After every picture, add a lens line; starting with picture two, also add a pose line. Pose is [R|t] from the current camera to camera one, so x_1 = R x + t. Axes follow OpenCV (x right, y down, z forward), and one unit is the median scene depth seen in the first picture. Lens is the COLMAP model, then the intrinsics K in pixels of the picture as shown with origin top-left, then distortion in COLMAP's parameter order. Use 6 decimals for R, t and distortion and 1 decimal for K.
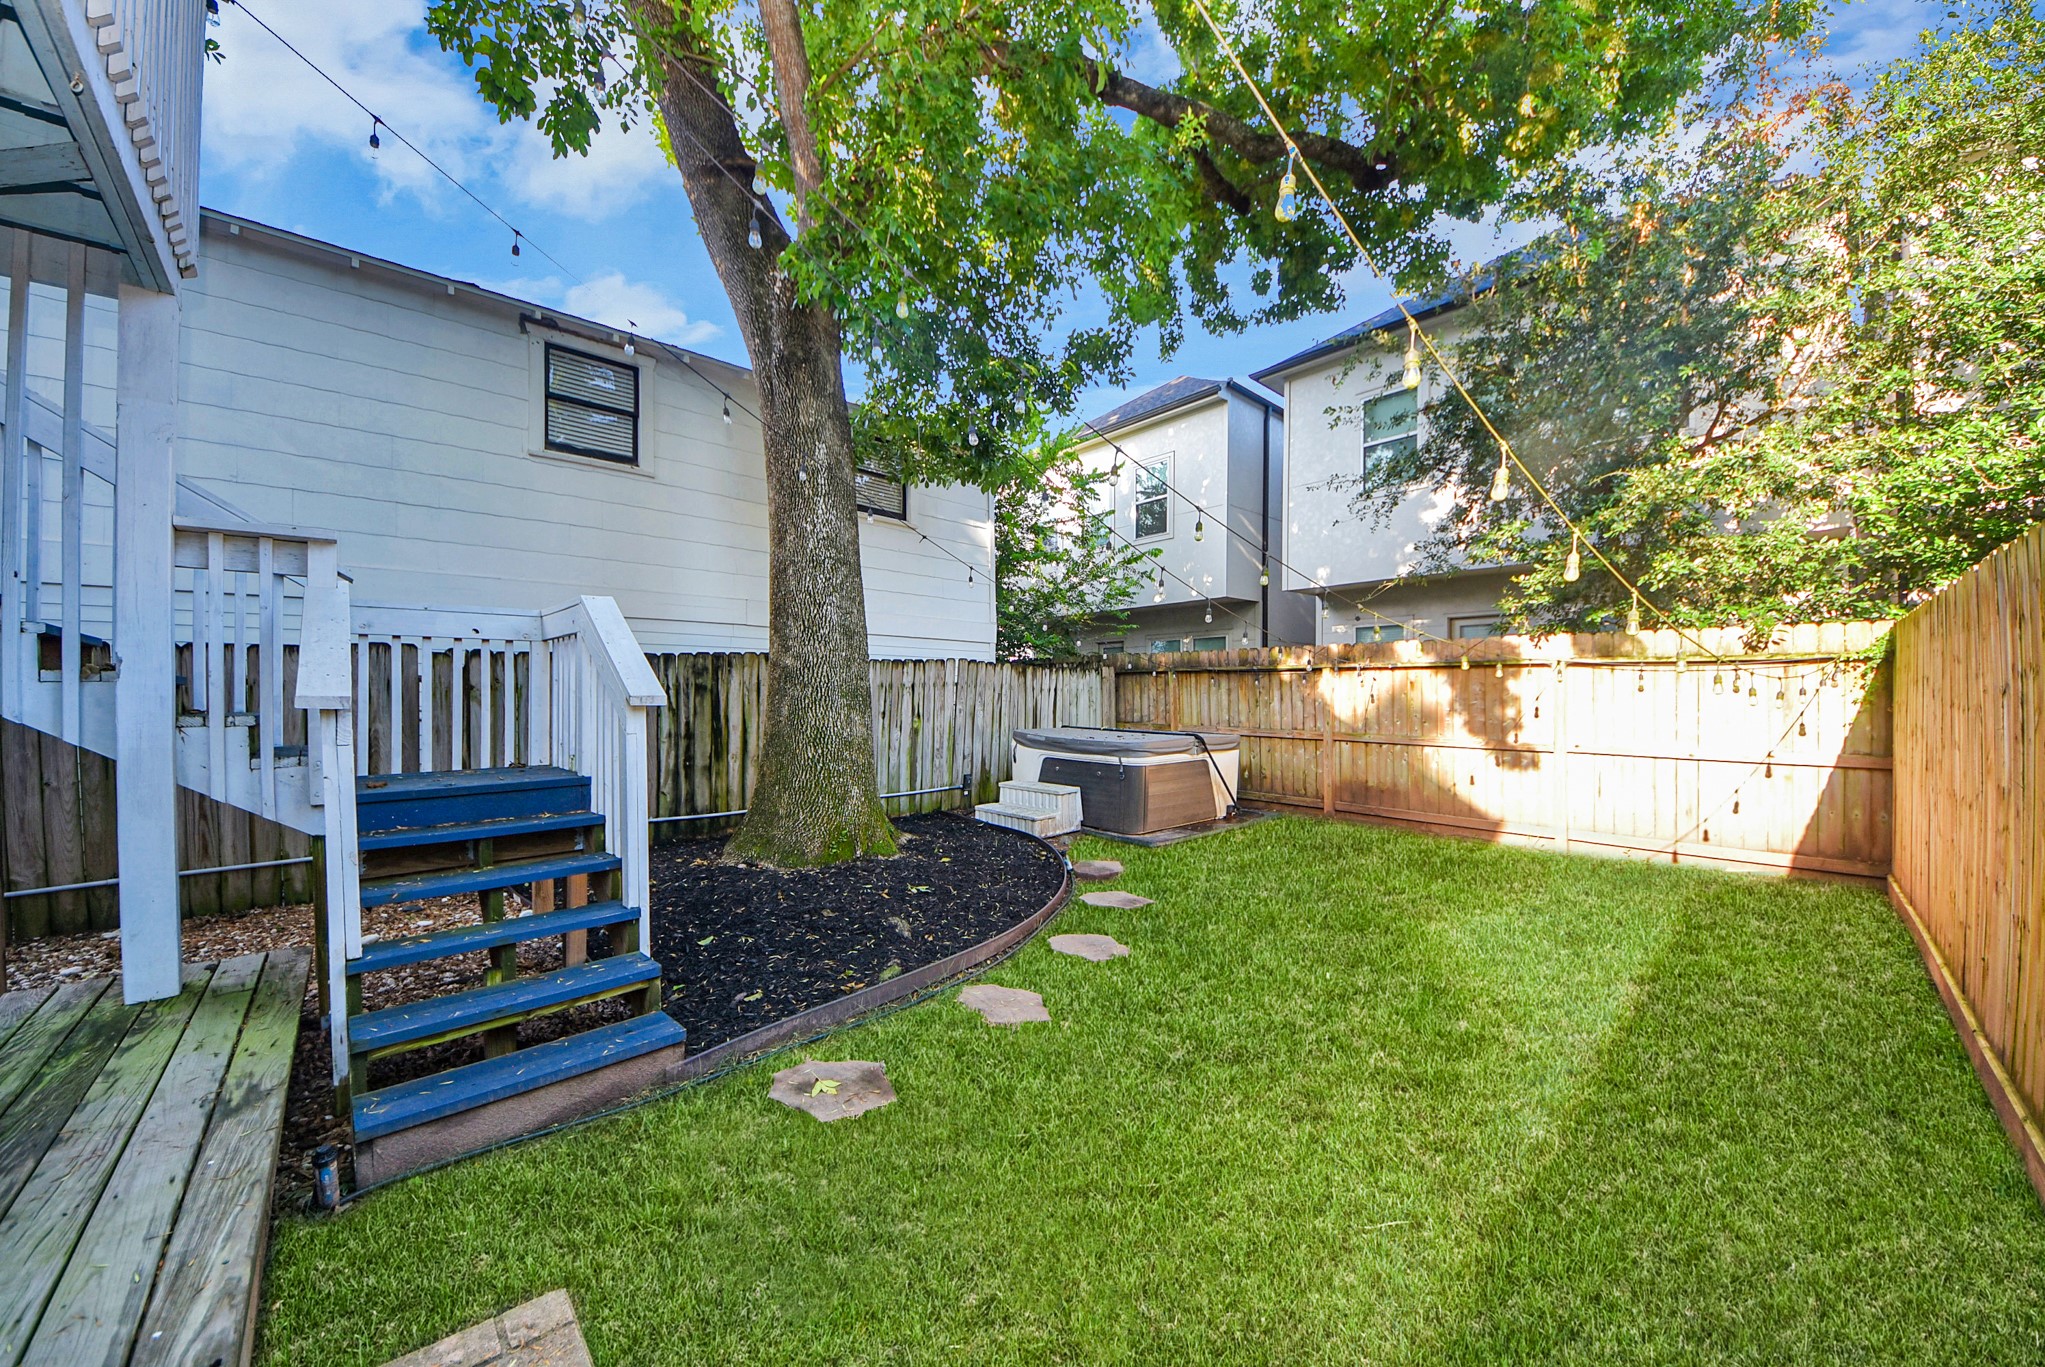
lens RADIAL K [[737.3, 0, 1024.7], [0, 737.3, 694.4], [0, 0, 1]] dist [-0.005121, -0.000094]
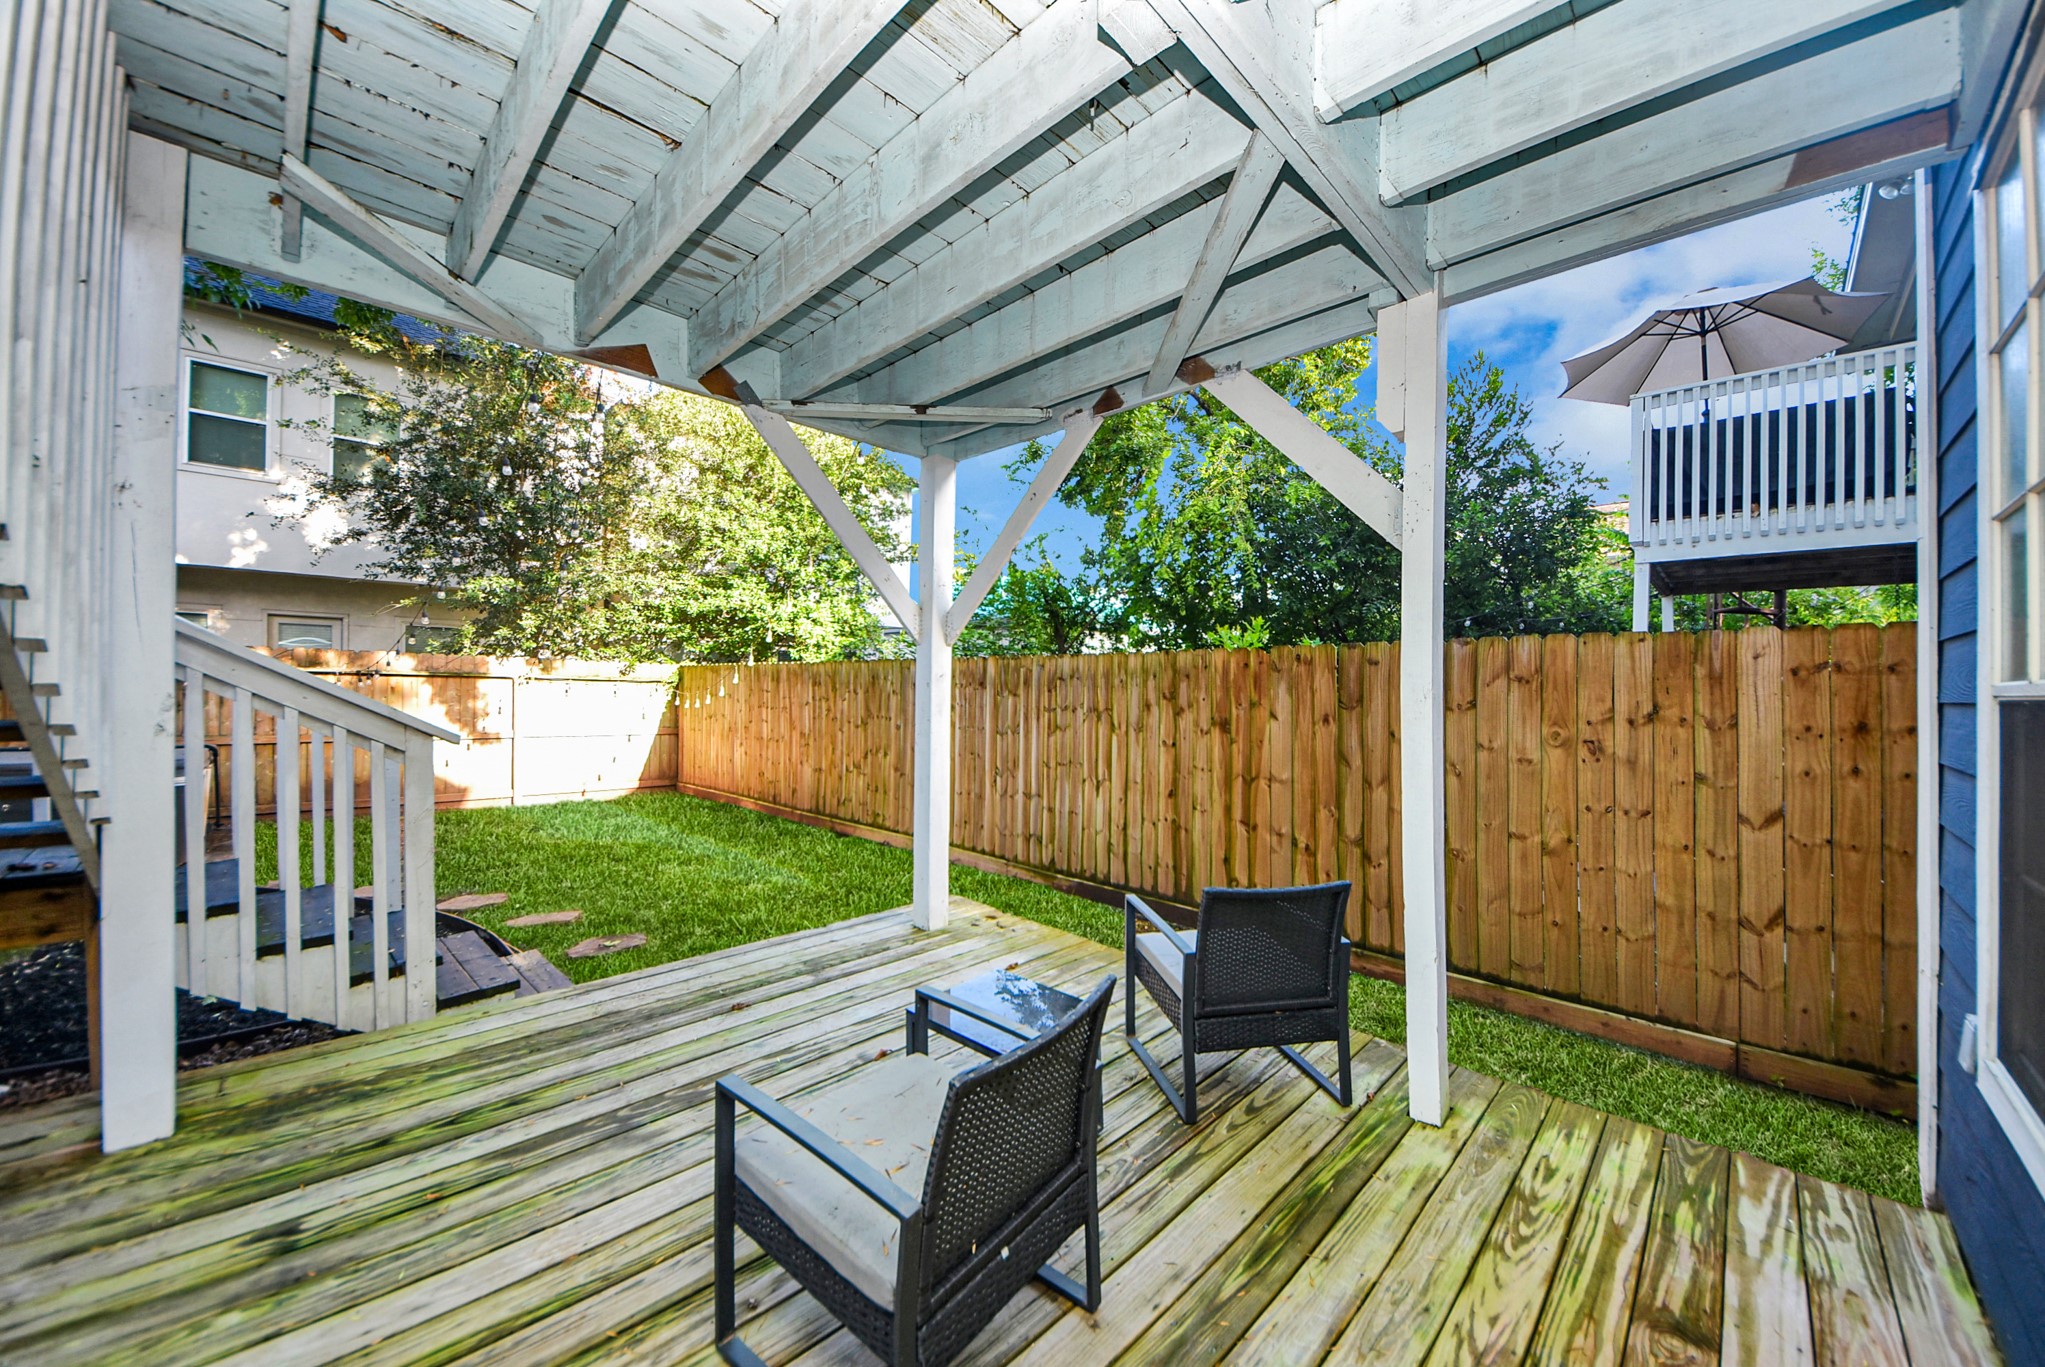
lens RADIAL K [[737.3, 0, 1024.7], [0, 737.3, 694.4], [0, 0, 1]] dist [-0.005121, -0.000094]
pose [[-0.047775, -0.009594, 0.998812, -1.079938], [-0.009186, 0.999916, 0.009165, -0.042415], [-0.998816, -0.008737, -0.047859, 0.058239]]
